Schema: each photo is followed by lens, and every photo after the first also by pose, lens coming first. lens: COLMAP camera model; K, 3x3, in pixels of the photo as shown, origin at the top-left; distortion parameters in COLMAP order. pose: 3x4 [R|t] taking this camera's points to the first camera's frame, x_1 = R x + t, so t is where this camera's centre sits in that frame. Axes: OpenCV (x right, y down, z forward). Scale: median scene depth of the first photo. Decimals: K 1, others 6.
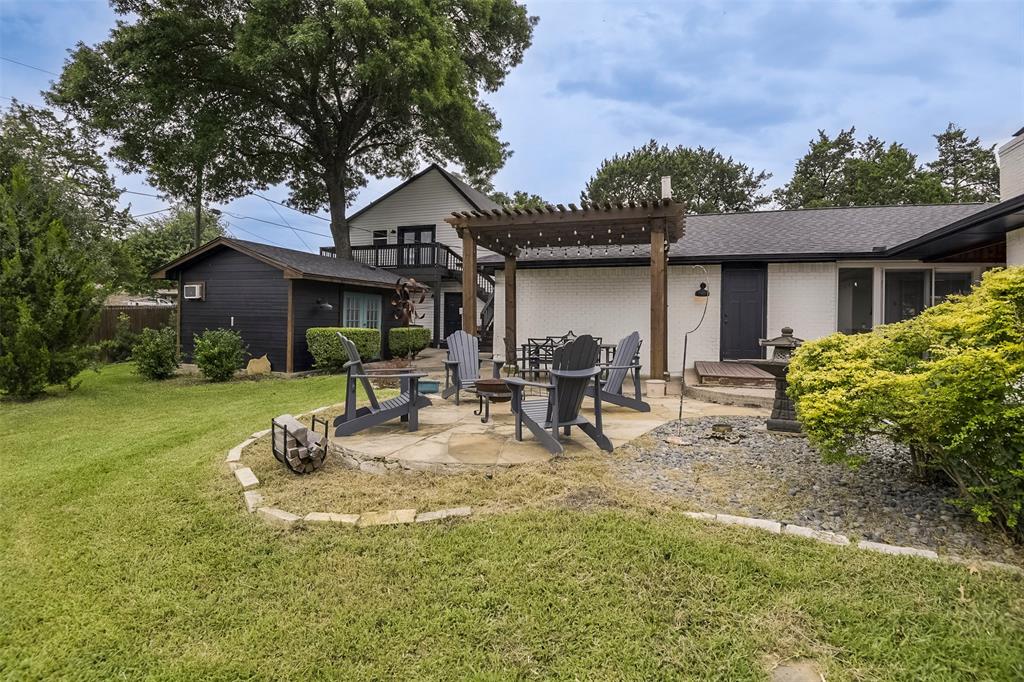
lens RADIAL K [[476.2, 0, 527.7], [0, 476.2, 333.5], [0, 0, 1]] dist [-0.047899, -0.000724]
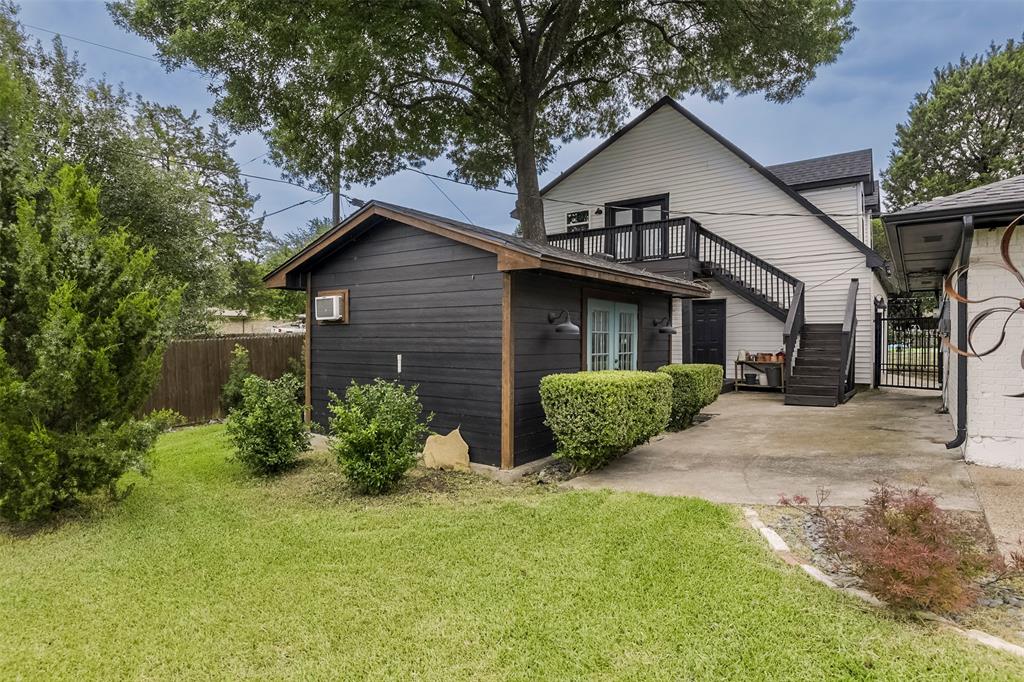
lens RADIAL K [[548.8, 0, 507.7], [0, 548.8, 342.5], [0, 0, 1]] dist [0.002605, -0.023194]
pose [[0.949191, -0.019652, -0.314086, -0.195910], [0.012626, 0.999623, -0.024390, -0.018738], [0.314447, 0.019185, 0.949081, 0.278664]]
